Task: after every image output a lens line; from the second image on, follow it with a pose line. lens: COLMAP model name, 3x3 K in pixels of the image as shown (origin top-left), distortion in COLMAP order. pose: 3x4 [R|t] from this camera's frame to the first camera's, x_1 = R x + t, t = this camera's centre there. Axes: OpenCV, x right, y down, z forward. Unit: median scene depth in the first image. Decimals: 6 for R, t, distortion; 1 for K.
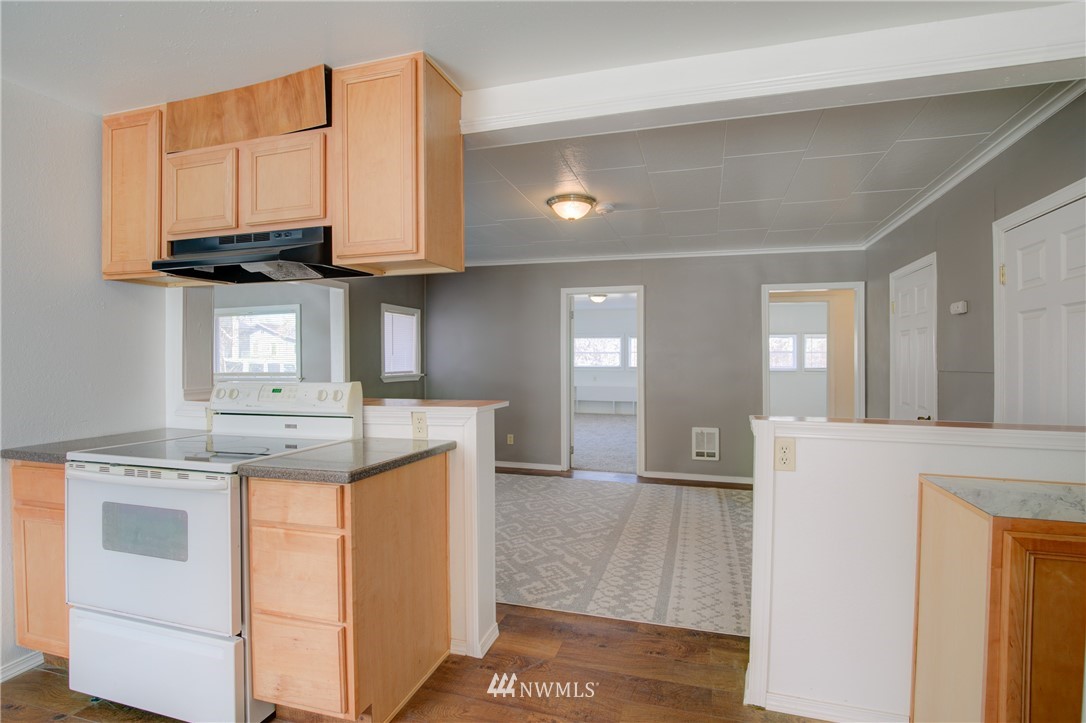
lens RADIAL K [[517.6, 0, 561.9], [0, 517.6, 358.1], [0, 0, 1]] dist [-0.026079, 0.004066]
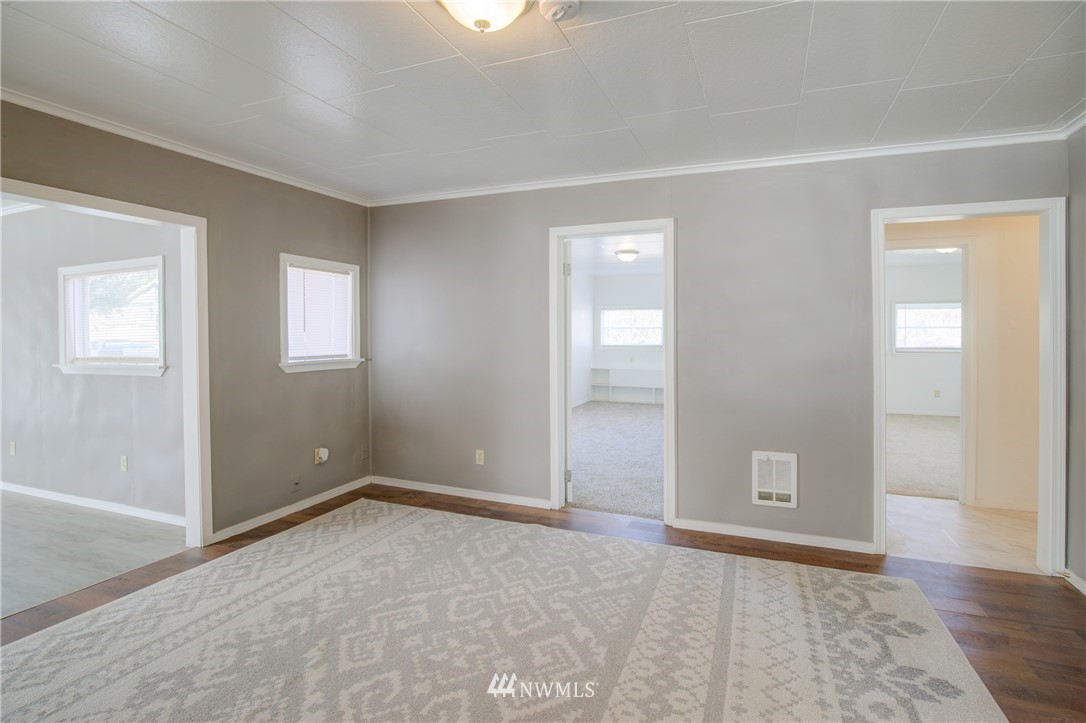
lens RADIAL K [[517.6, 0, 554.5], [0, 517.6, 334.5], [0, 0, 1]] dist [-0.026079, 0.004066]
pose [[0.992279, 0.003130, -0.123983, 0.134813], [-0.002820, 0.999992, 0.002678, -0.008159], [0.123990, -0.002308, 0.992281, 0.558269]]
